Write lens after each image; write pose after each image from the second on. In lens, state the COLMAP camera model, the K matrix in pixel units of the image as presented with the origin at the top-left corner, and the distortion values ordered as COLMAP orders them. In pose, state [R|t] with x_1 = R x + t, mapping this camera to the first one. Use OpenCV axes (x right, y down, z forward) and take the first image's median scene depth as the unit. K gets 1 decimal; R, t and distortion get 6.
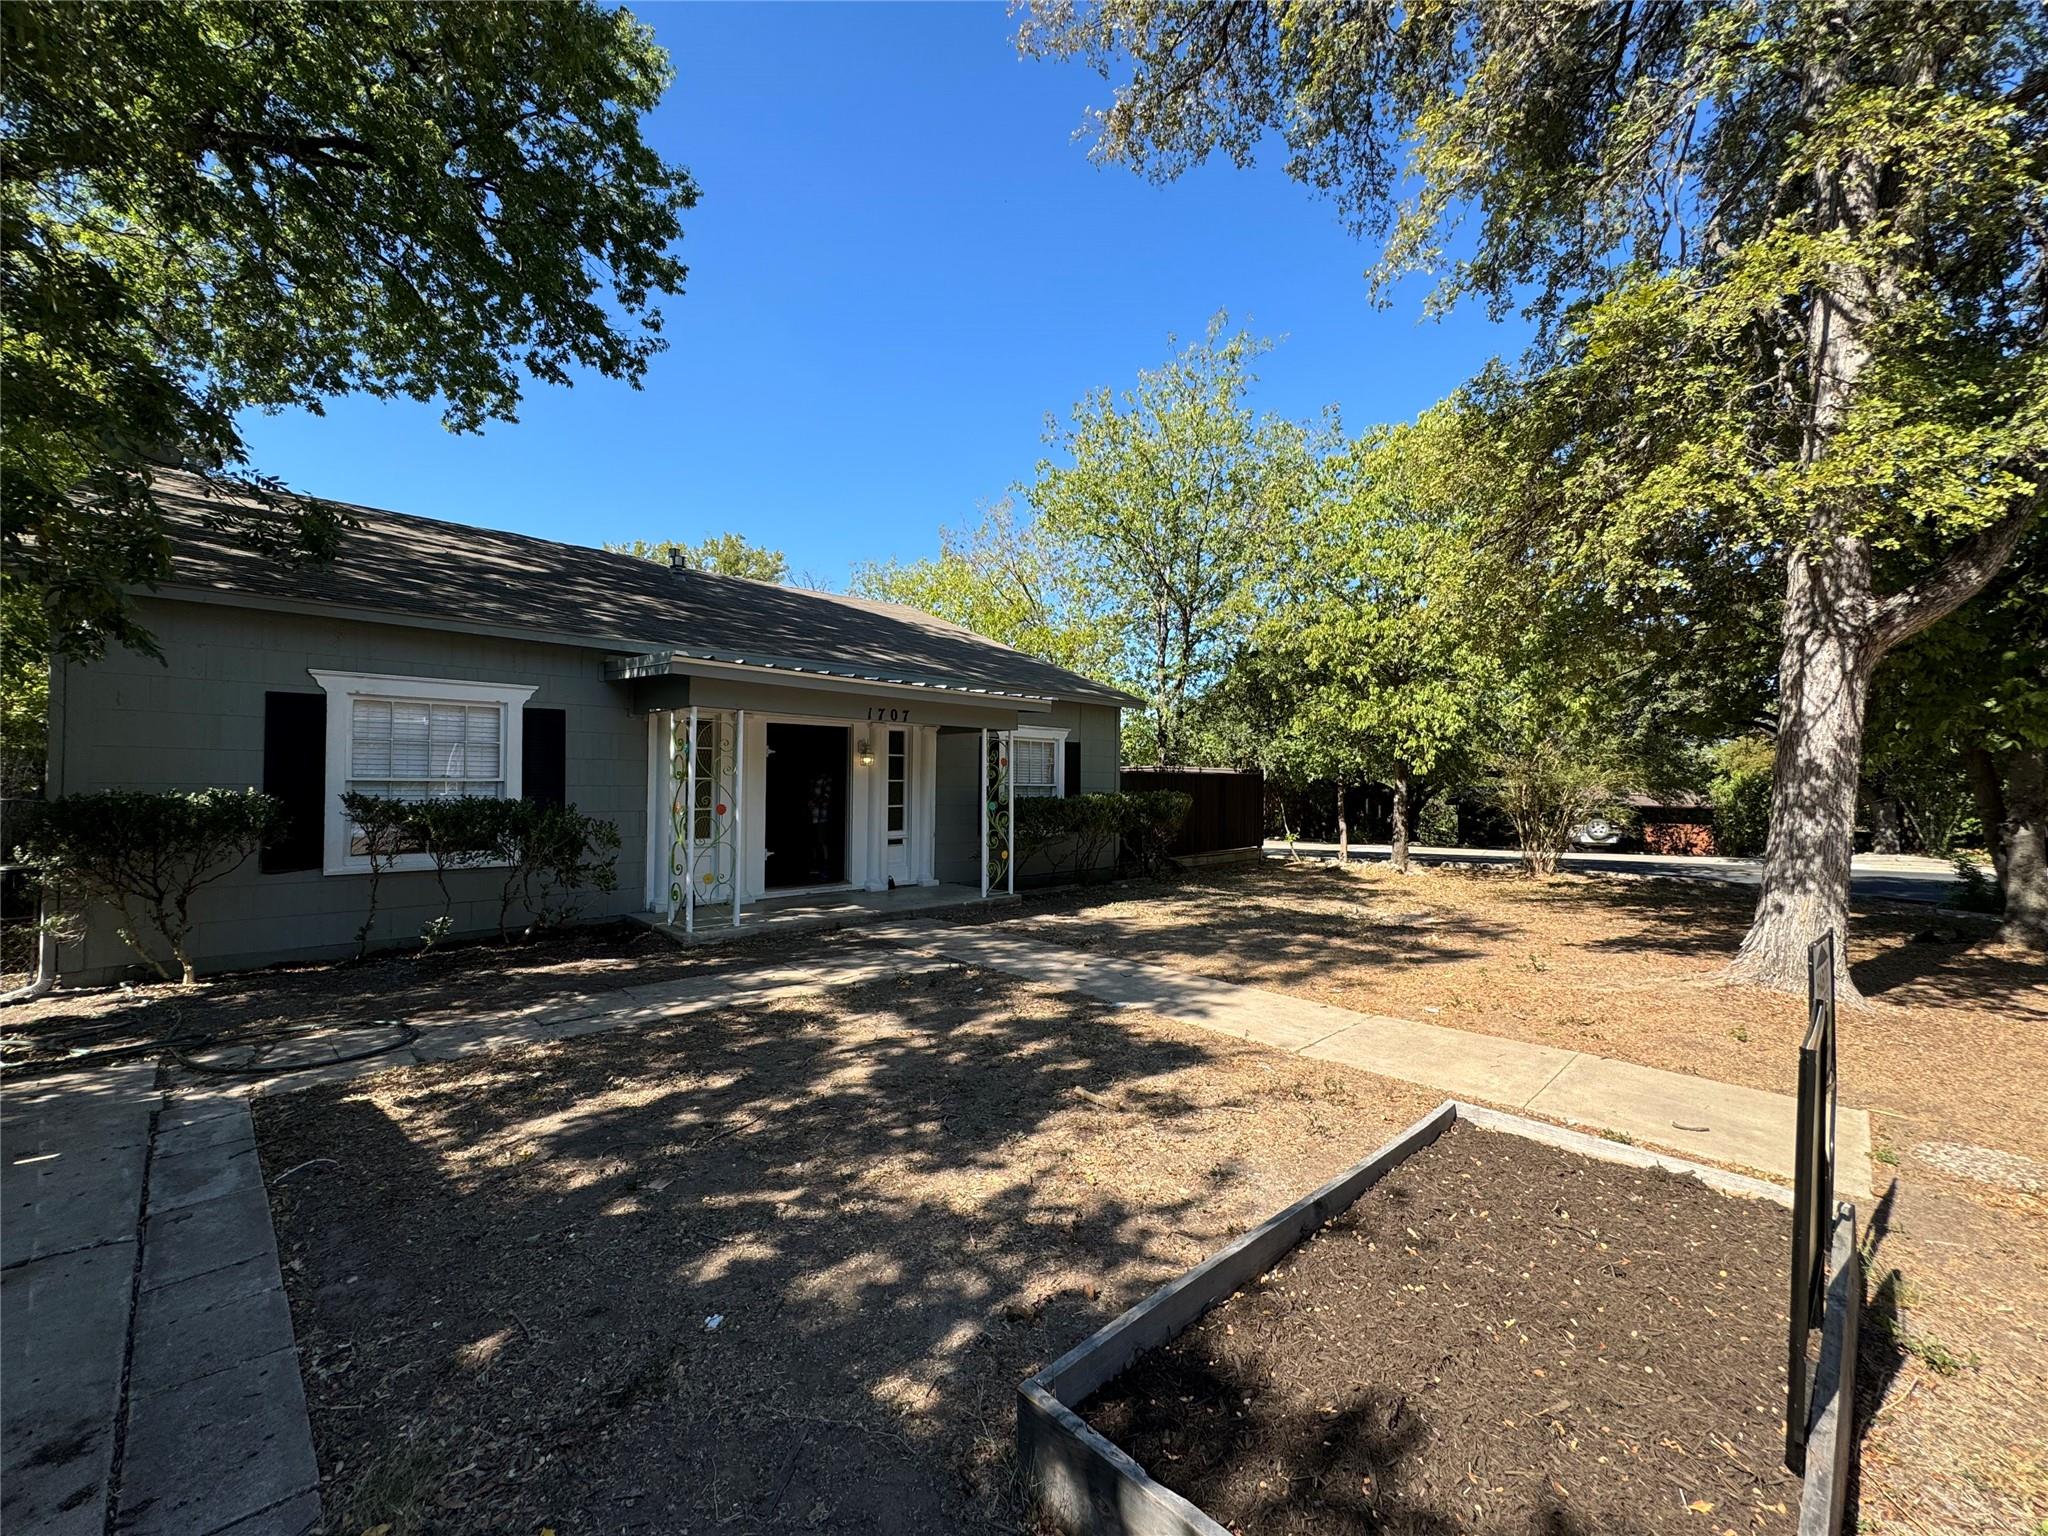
lens RADIAL K [[817.4, 0, 1024.0], [0, 817.4, 768.0], [0, 0, 1]] dist [-0.002528, 0.000688]
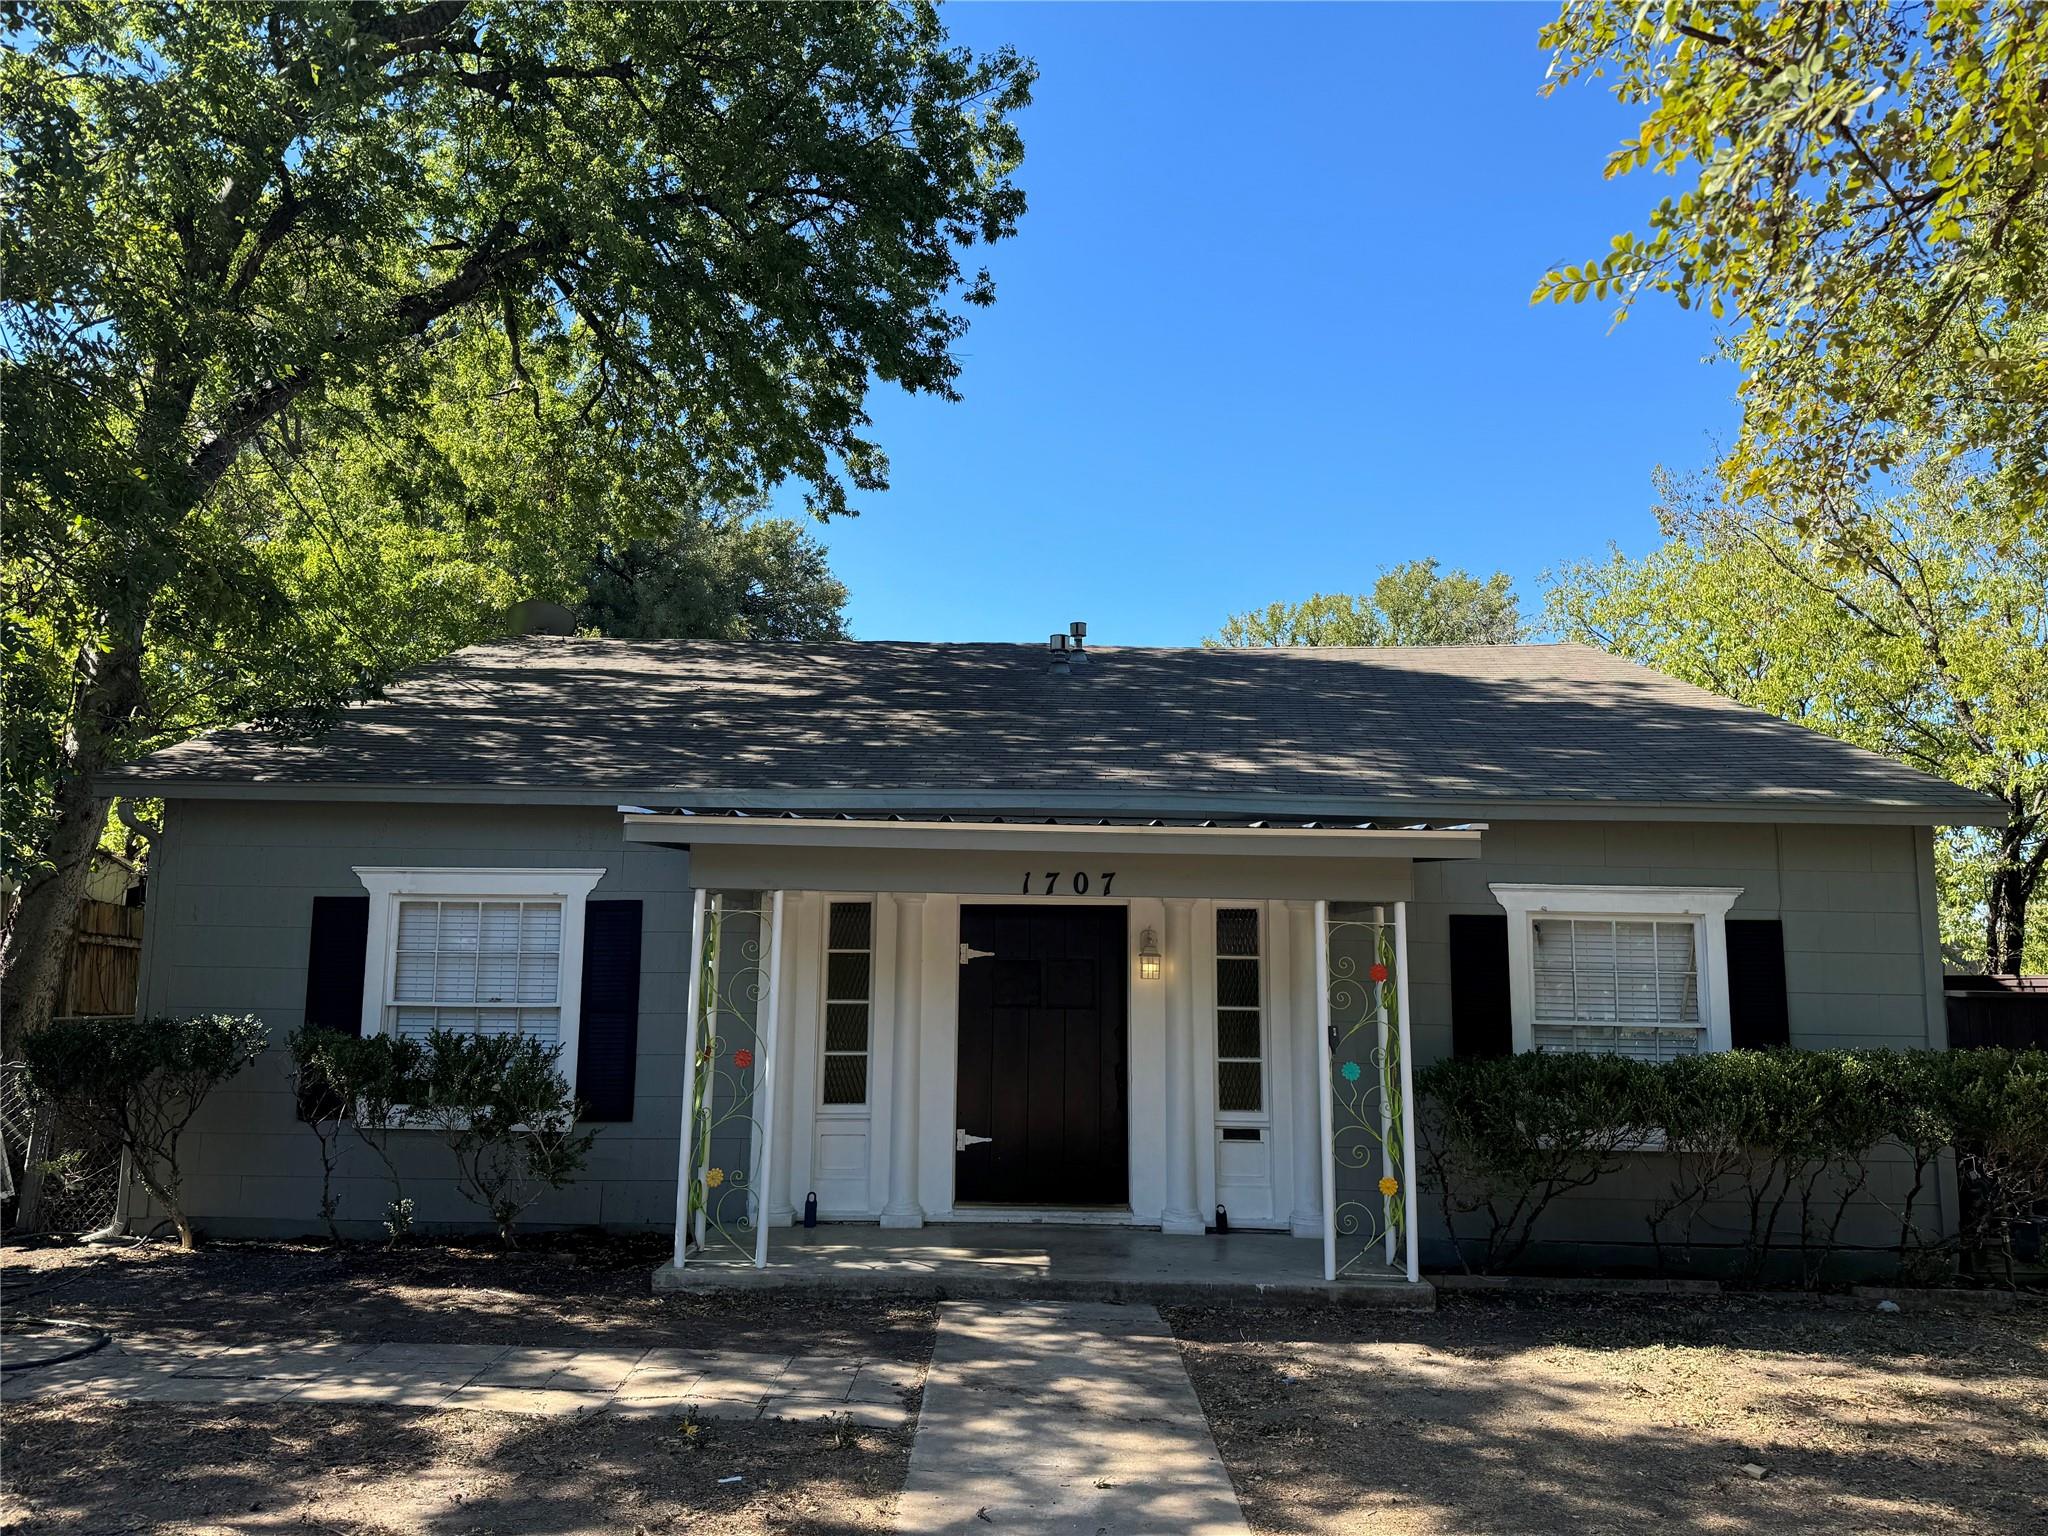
lens RADIAL K [[1463.1, 0, 1024.0], [0, 1463.1, 768.0], [0, 0, 1]] dist [0.062127, -0.001313]
pose [[0.678906, -0.099018, -0.727518, 0.438158], [0.001481, 0.991047, -0.133504, -0.011353], [0.734224, 0.089559, 0.672975, 0.293679]]
